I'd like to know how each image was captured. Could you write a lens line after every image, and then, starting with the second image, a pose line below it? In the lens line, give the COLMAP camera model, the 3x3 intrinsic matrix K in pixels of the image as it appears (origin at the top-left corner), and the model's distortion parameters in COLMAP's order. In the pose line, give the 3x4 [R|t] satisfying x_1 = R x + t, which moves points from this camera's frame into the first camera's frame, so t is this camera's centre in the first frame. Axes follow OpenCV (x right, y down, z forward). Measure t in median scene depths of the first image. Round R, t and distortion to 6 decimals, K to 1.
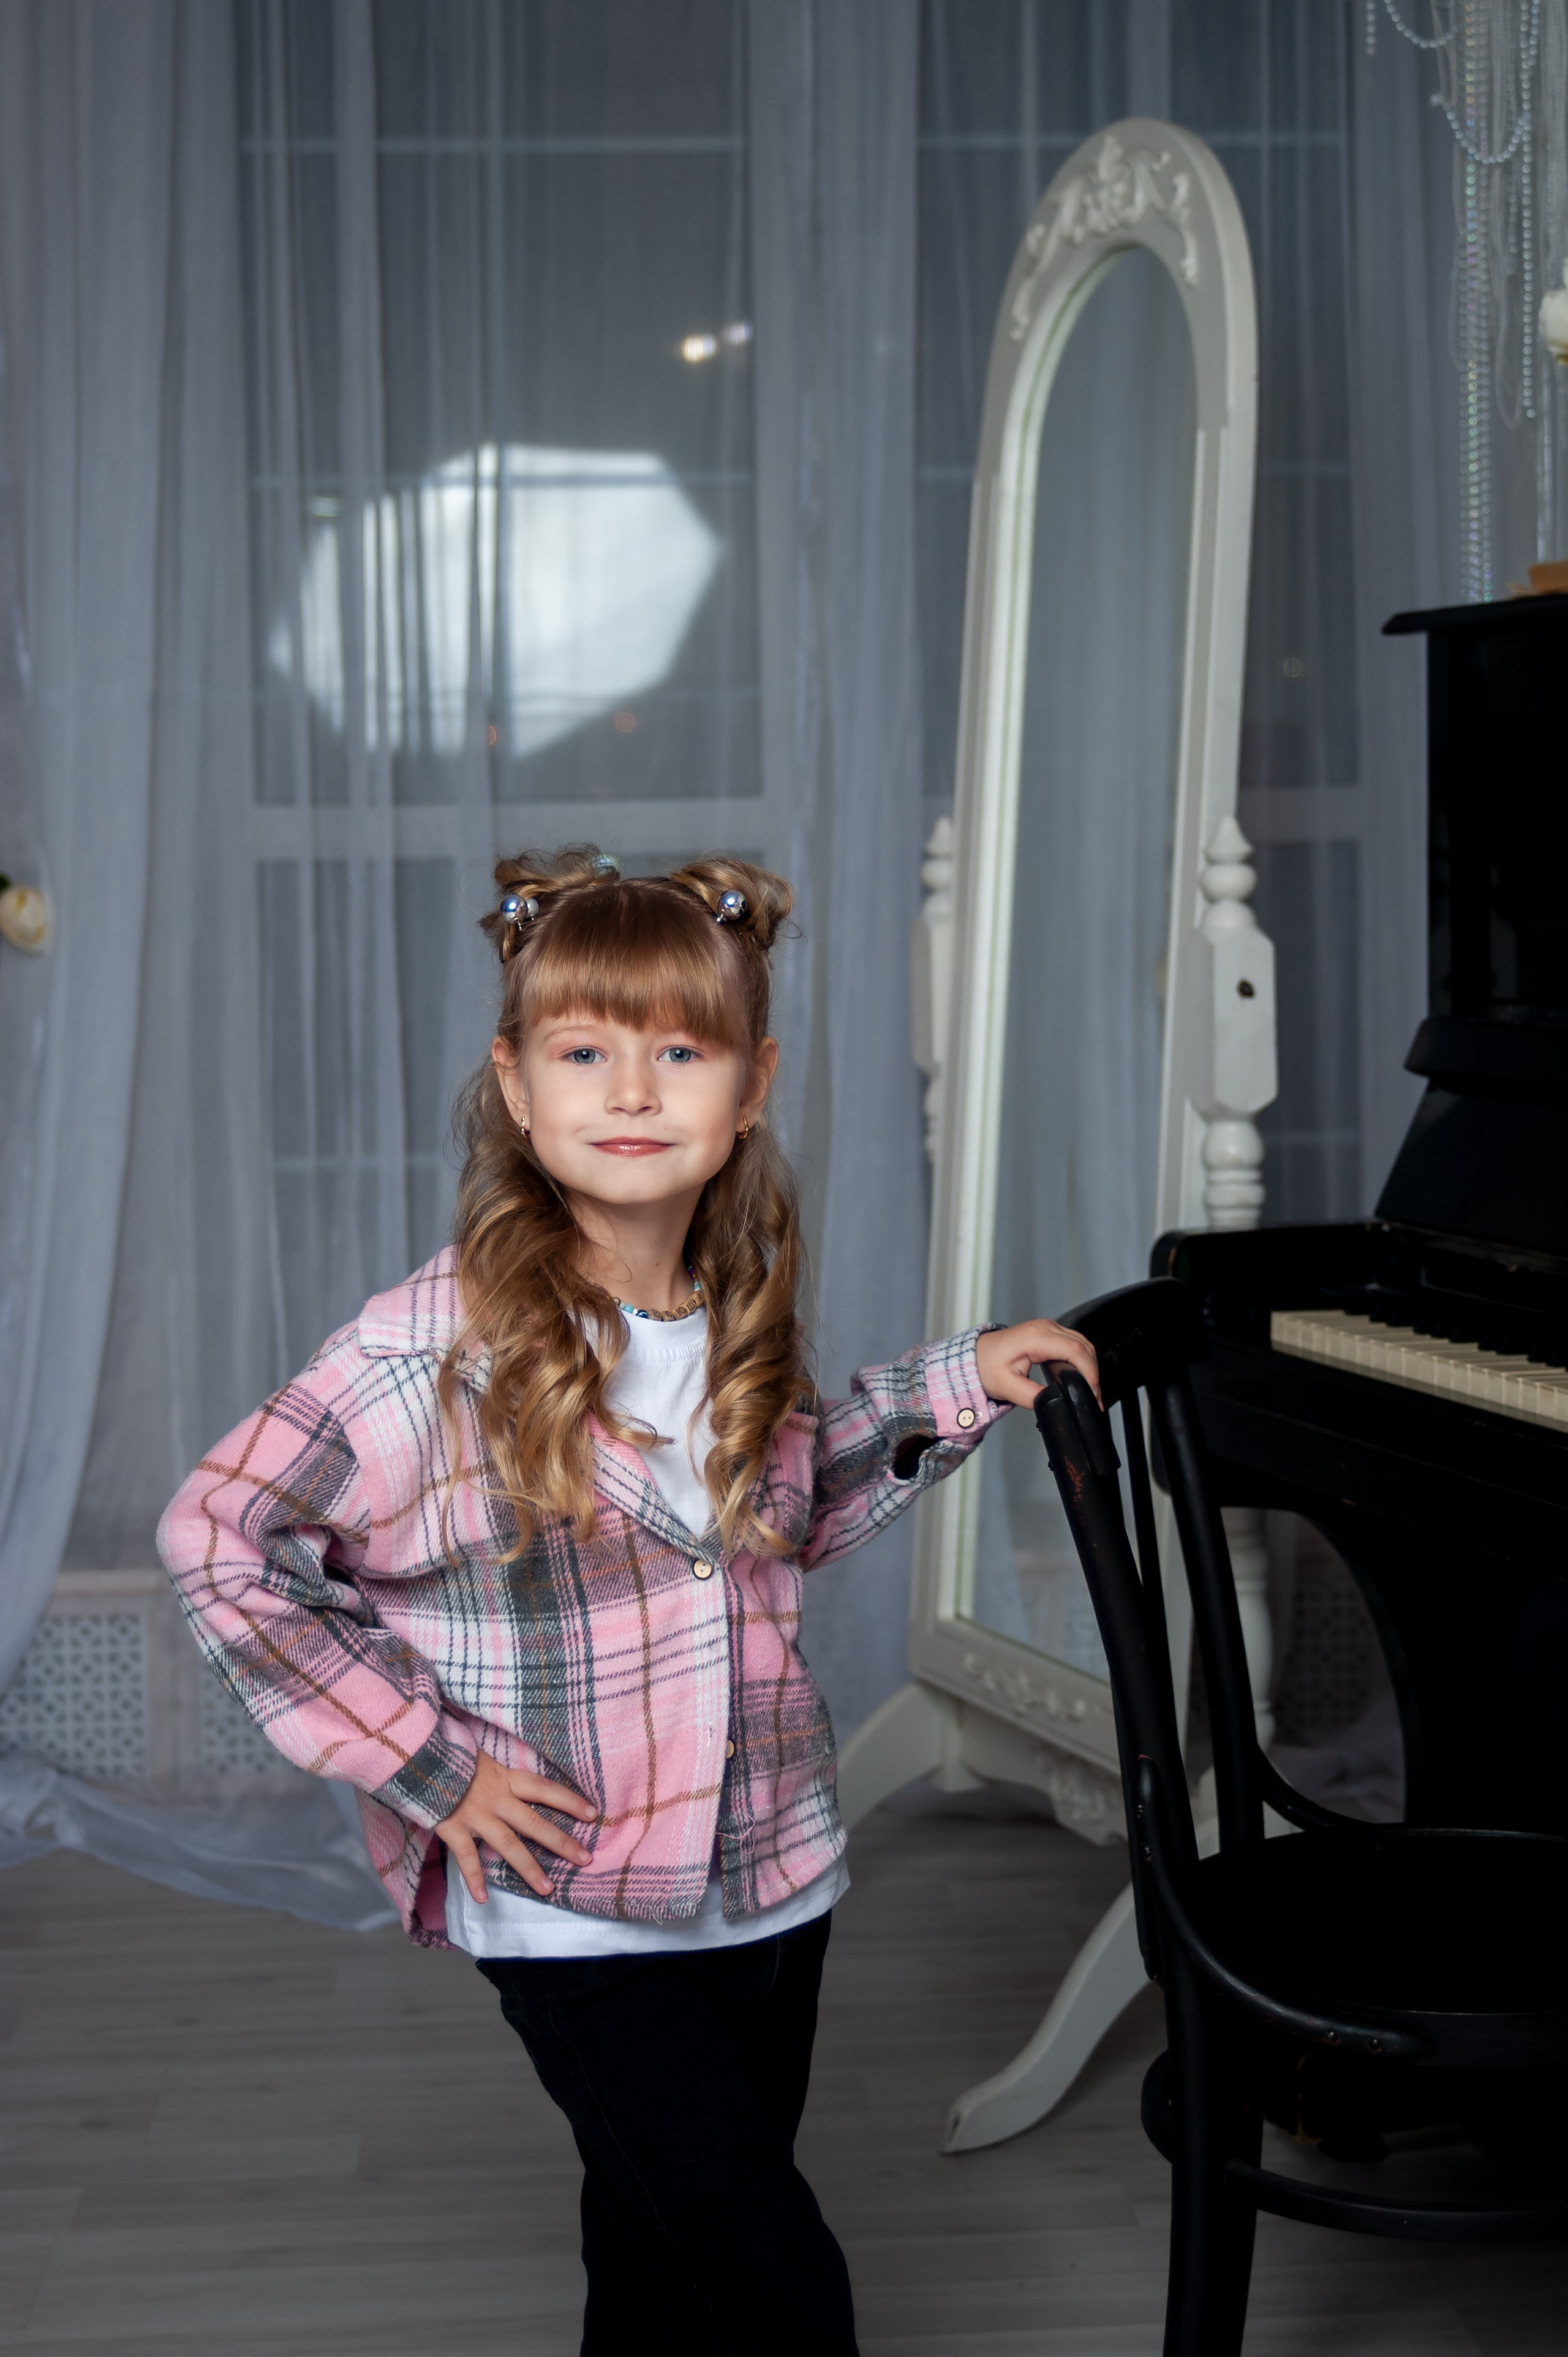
lens RADIAL K [[3747.6, 0, 785.9], [0, 3747.6, 1120.6], [0, 0, 1]] dist [-0.010286, -0.004254]
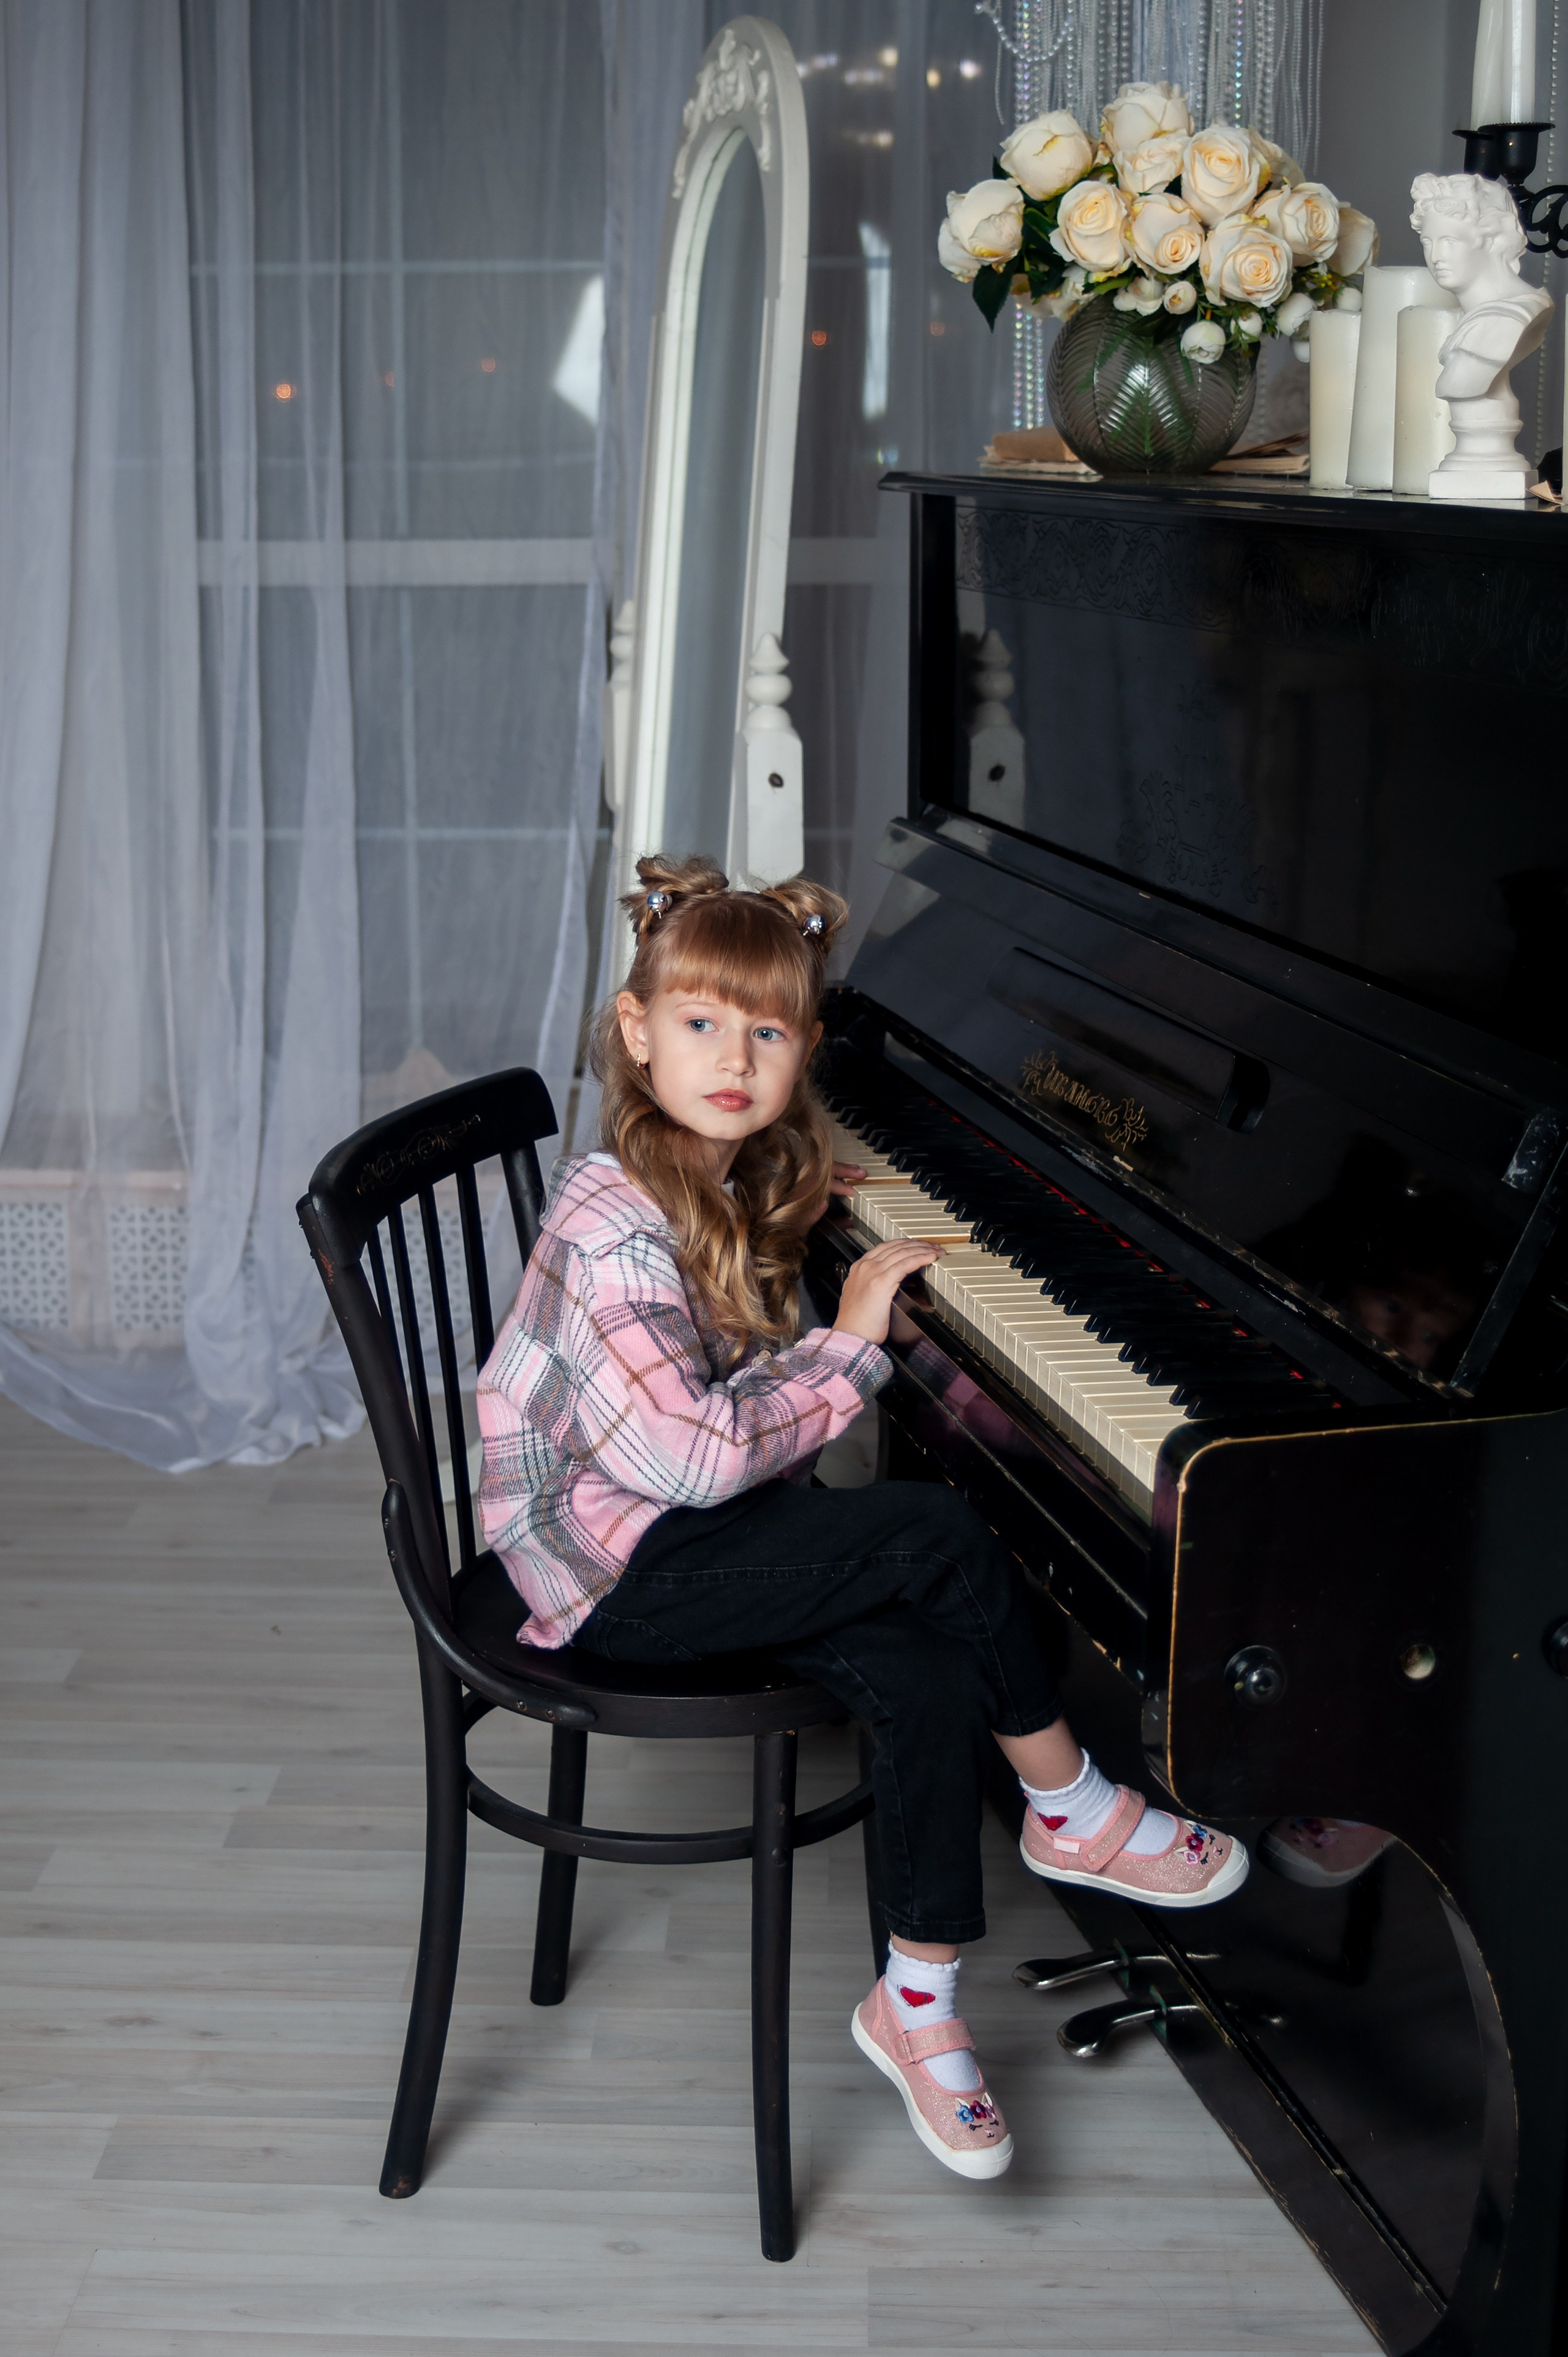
lens RADIAL K [[3140.0, 0, 783.9], [0, 3140.0, 1104.3], [0, 0, 1]] dist [-0.040232, -0.021900]
pose [[0.992282, 0.037961, -0.118050, 0.201073], [-0.019772, 0.988246, 0.151590, -0.069290], [0.122417, -0.148086, 0.981369, -0.004095]]
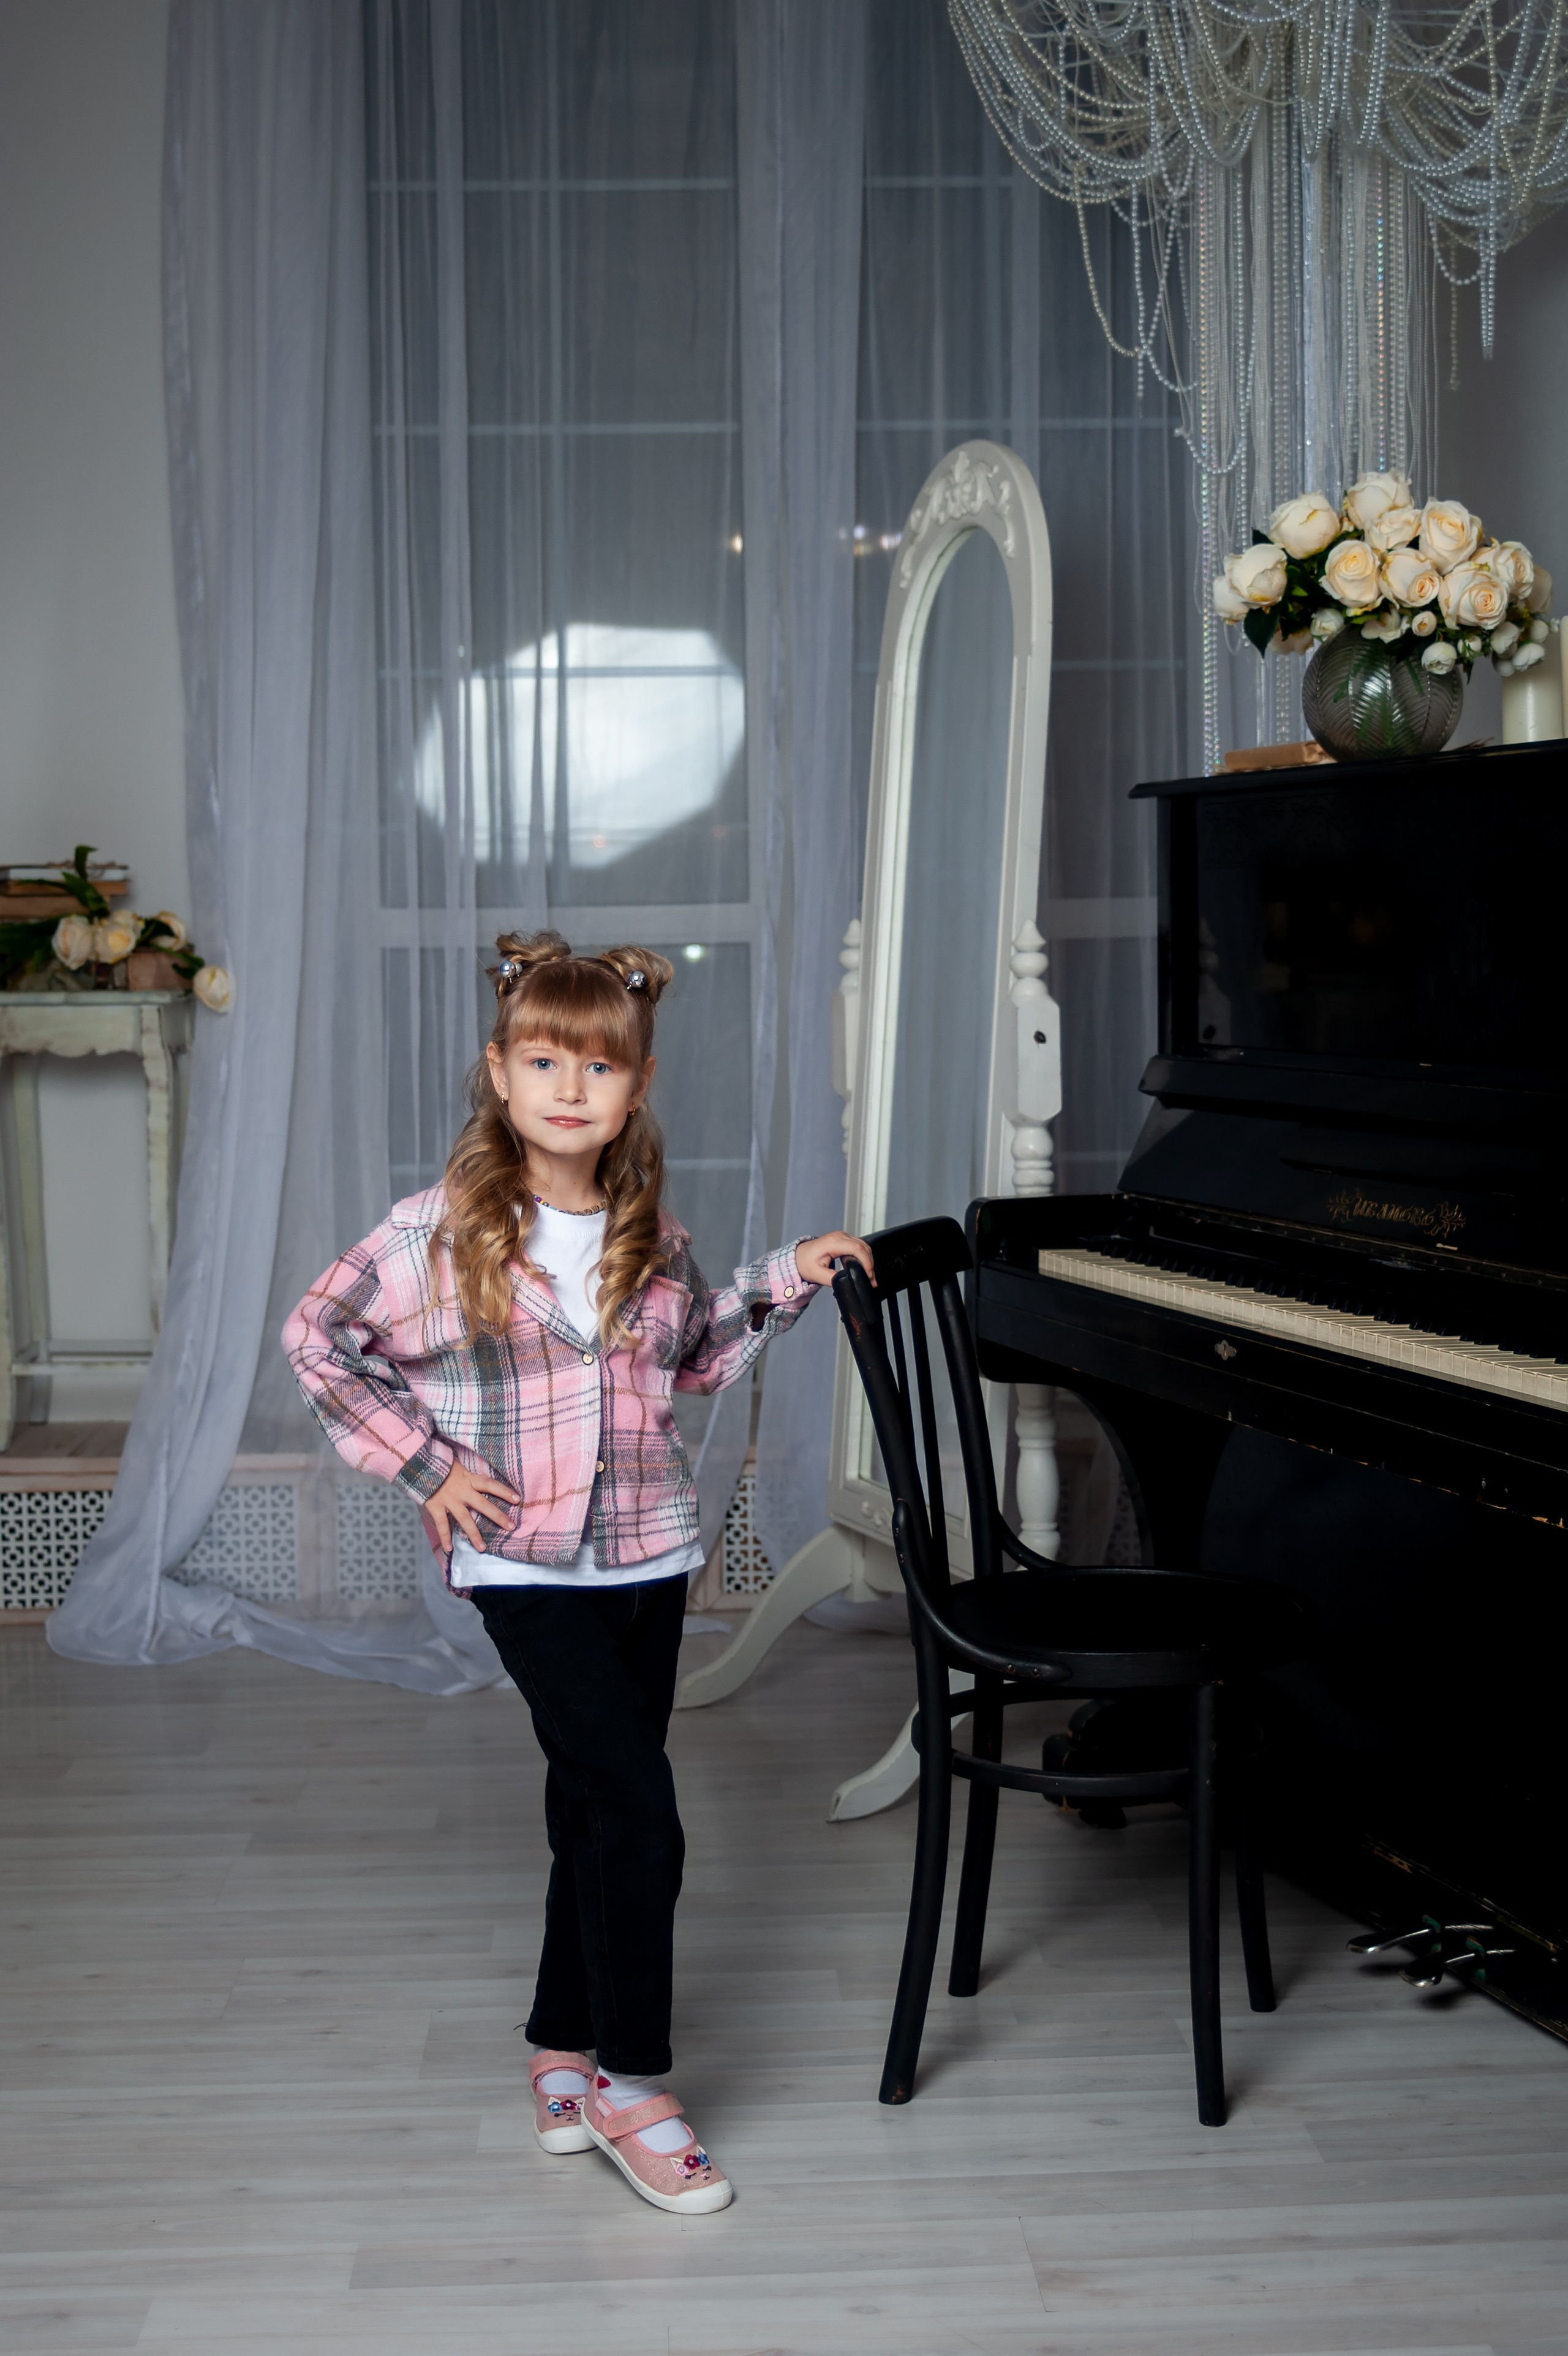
lens RADIAL K [[3422.2, 0, 784.0], [0, 3422.2, 1178.0], [0, 0, 1]] dist [-0.037606, -0.077125]
pose [[0.999512, 0.004953, -0.030858, 0.051922], [-0.004970, 0.999988, -0.000467, 0.017250], [0.030855, 0.000620, 0.999524, -0.283716]]
